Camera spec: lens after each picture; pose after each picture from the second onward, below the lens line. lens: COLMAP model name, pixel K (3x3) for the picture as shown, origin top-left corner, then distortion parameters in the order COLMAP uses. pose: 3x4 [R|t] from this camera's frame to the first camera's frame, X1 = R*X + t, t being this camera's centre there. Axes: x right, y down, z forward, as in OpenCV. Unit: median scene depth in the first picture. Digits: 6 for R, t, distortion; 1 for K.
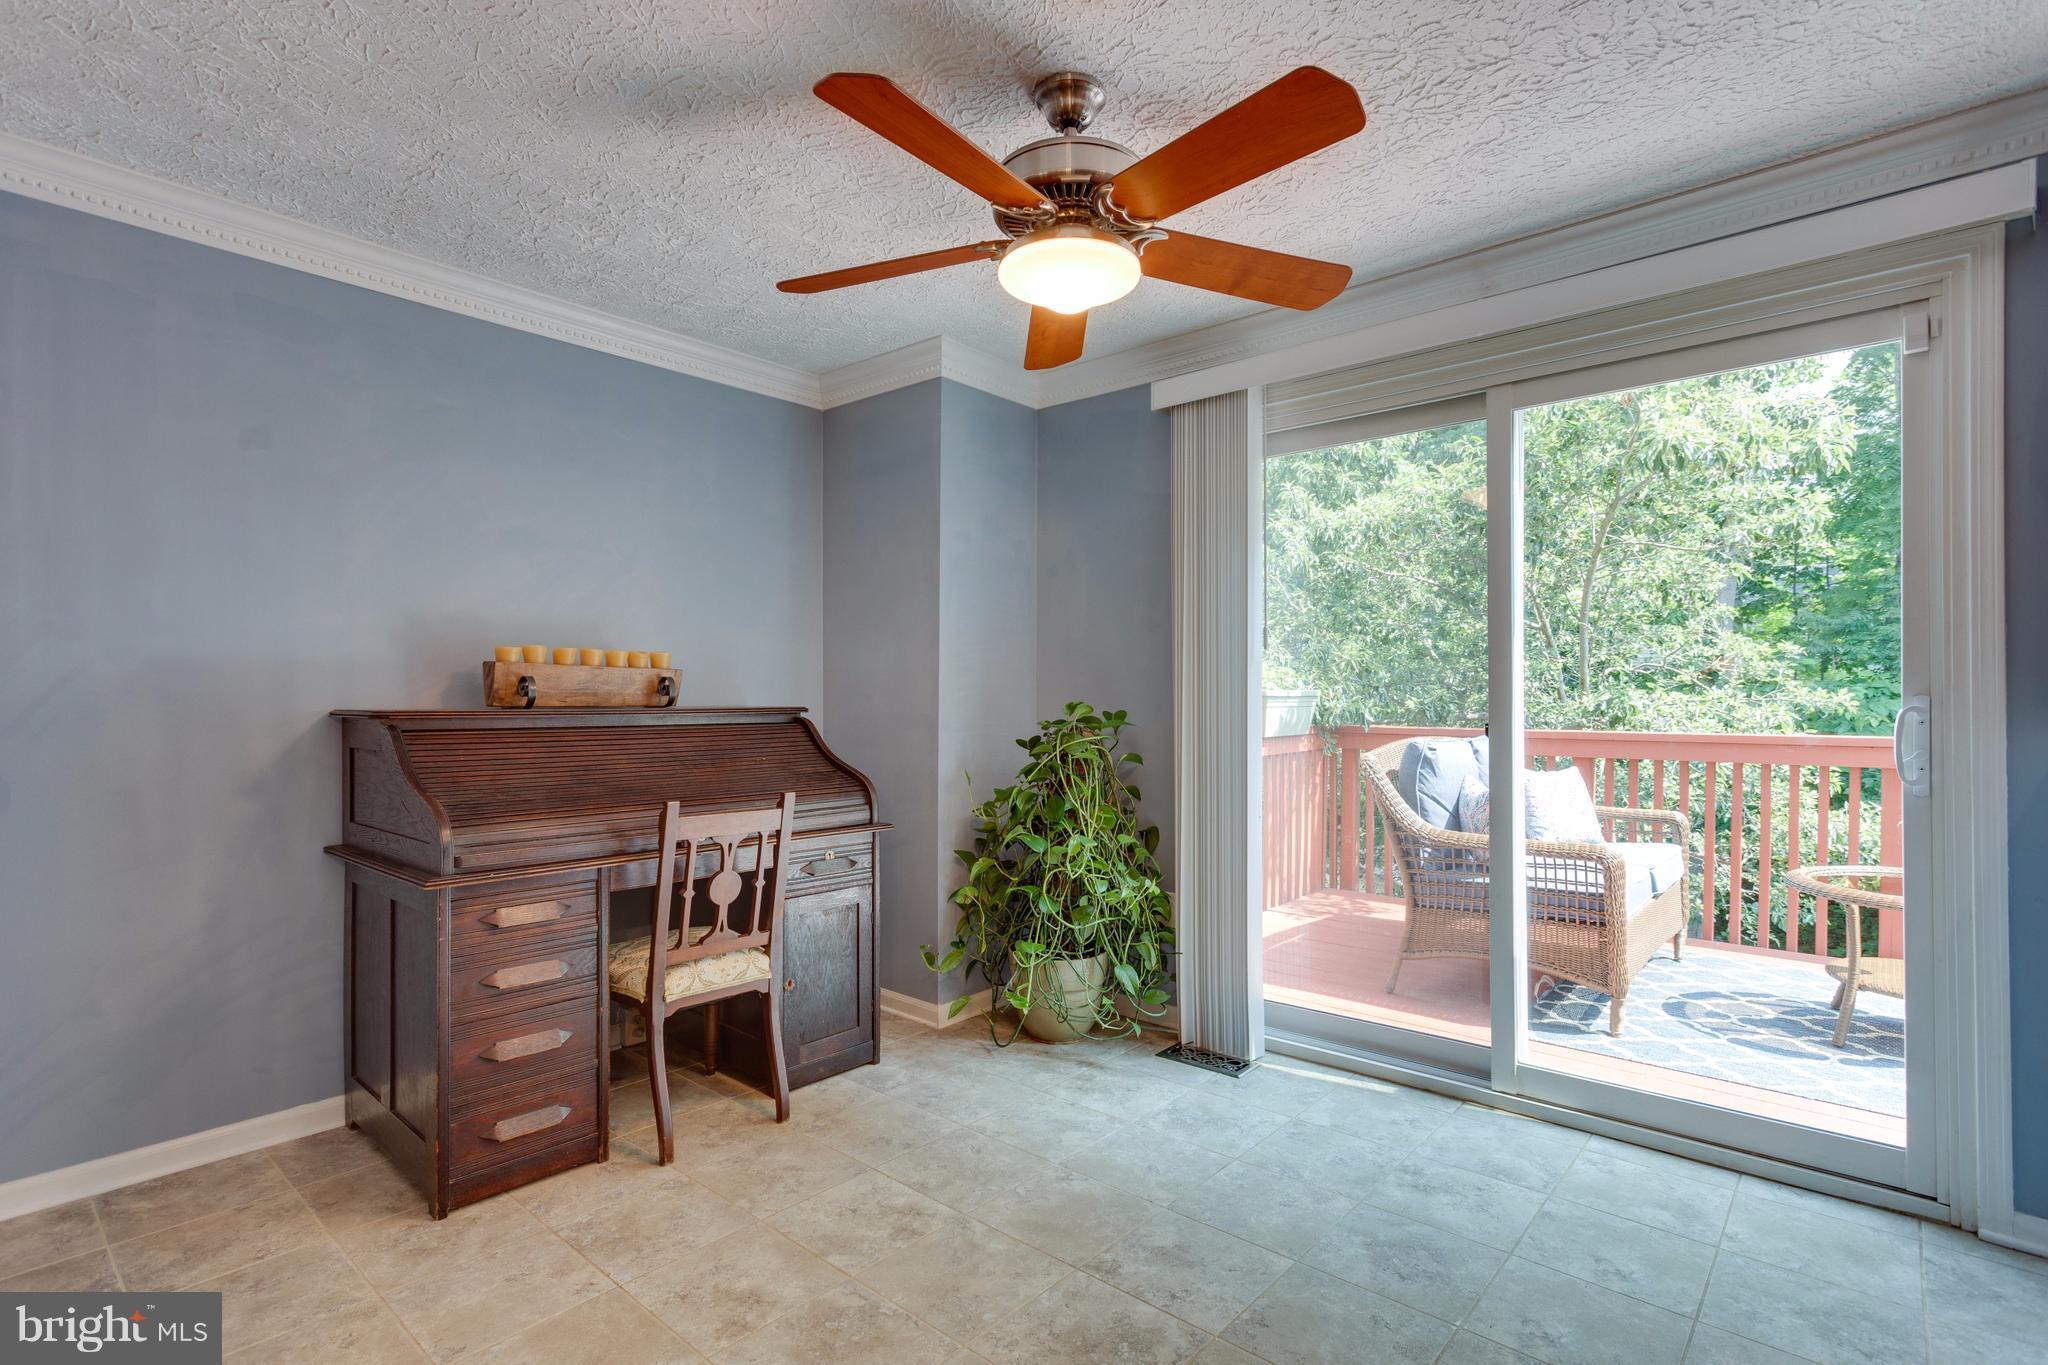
lens RADIAL K [[980.5, 0, 1022.1], [0, 980.5, 698.3], [0, 0, 1]] dist [0.004447, 0.000600]
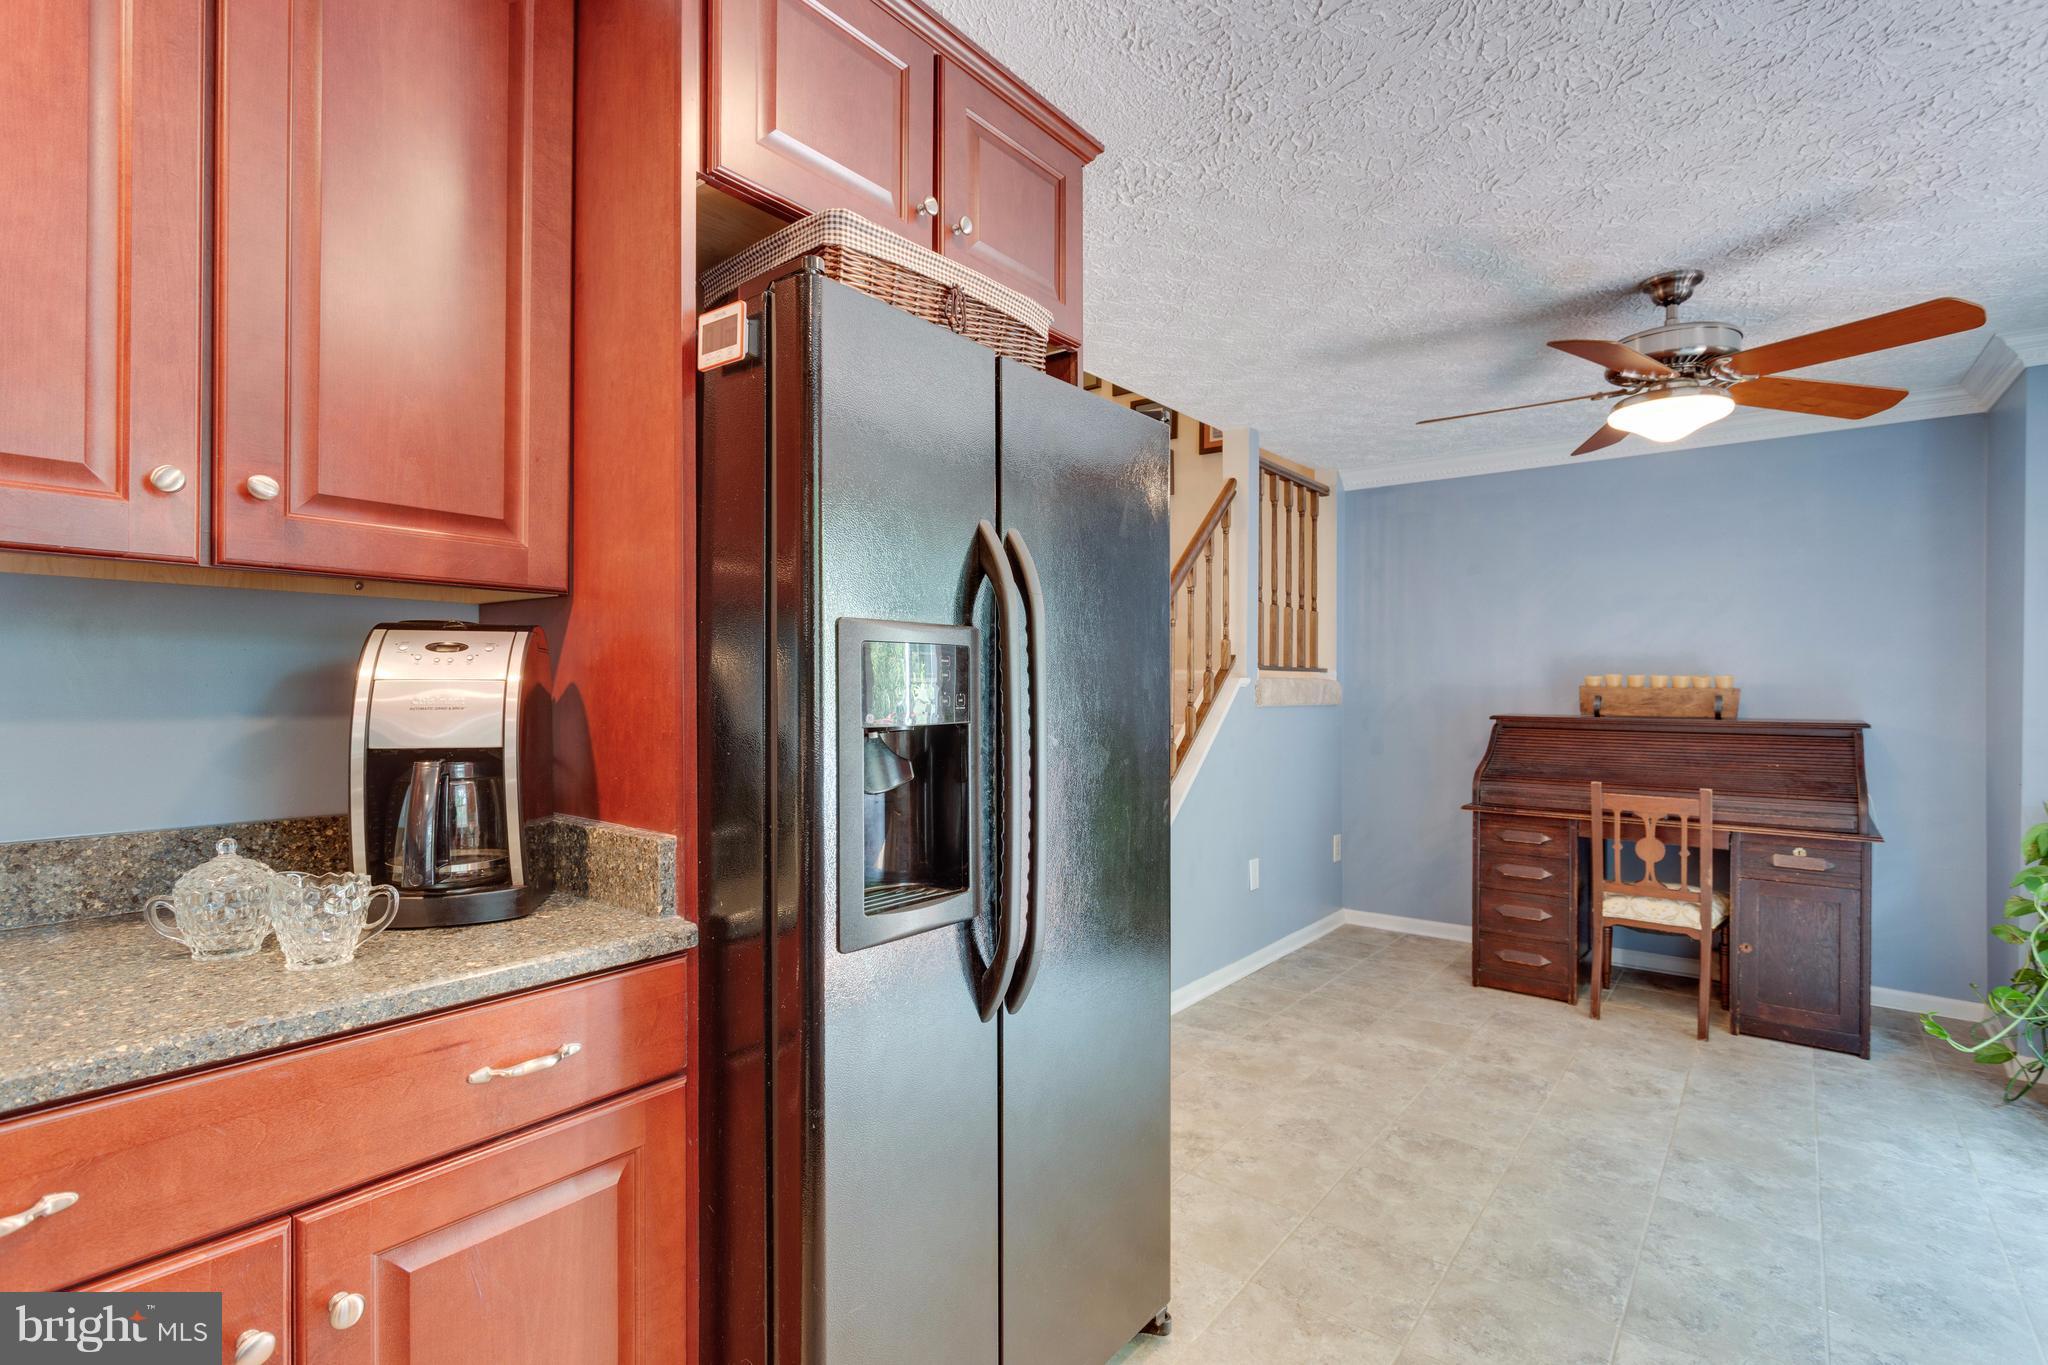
lens RADIAL K [[980.5, 0, 1031.1], [0, 980.5, 690.7], [0, 0, 1]] dist [0.004447, 0.000600]
pose [[0.049859, 0.002453, -0.998753, 1.162646], [-0.003790, 0.999990, 0.002267, -0.037070], [0.998749, 0.003672, 0.049867, 0.051190]]
